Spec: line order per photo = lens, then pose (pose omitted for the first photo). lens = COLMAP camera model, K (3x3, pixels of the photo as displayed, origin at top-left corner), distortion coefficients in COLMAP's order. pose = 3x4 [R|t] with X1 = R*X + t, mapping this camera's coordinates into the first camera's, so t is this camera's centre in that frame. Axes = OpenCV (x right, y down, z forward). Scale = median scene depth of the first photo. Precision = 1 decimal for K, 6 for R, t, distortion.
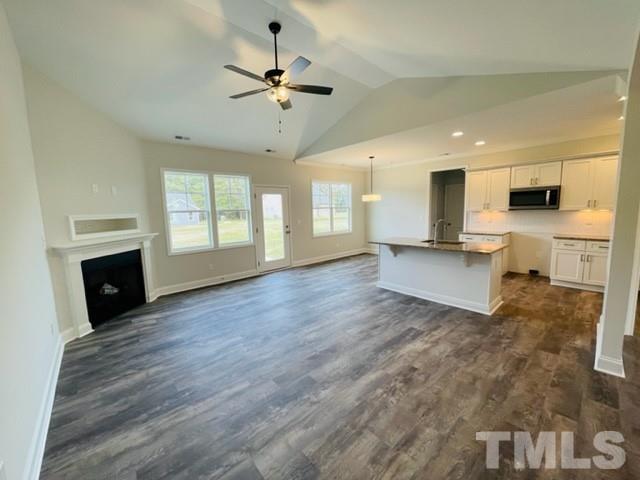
lens RADIAL K [[256.0, 0, 318.7], [0, 256.0, 237.4], [0, 0, 1]] dist [0.003060, -0.001454]
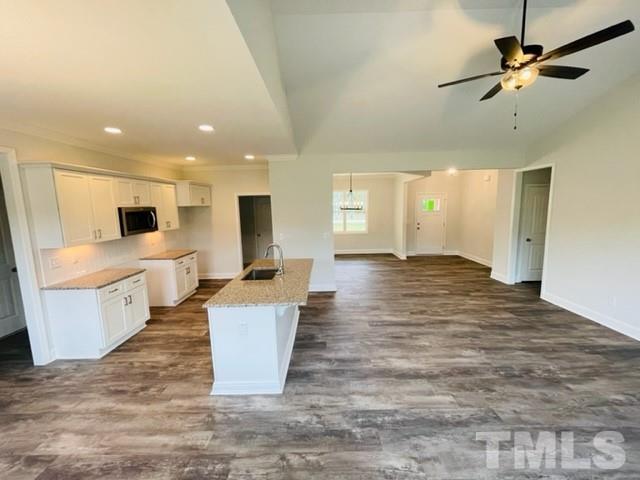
lens RADIAL K [[256.0, 0, 319.8], [0, 256.0, 239.6], [0, 0, 1]] dist [0.003060, -0.001454]
pose [[-0.739870, -0.042945, 0.671377, -0.147523], [0.117951, 0.974222, 0.192301, -0.179415], [-0.662329, 0.221468, -0.715732, 1.193698]]
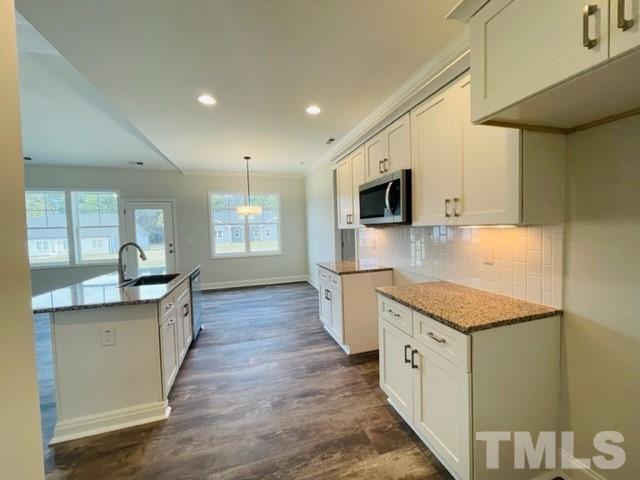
lens RADIAL K [[256.0, 0, 317.1], [0, 256.0, 238.7], [0, 0, 1]] dist [0.003060, -0.001454]
pose [[0.907195, 0.019339, -0.420266, 0.902668], [-0.044749, 0.997712, -0.050684, -0.053718], [0.418324, 0.064786, 0.905985, 0.512648]]
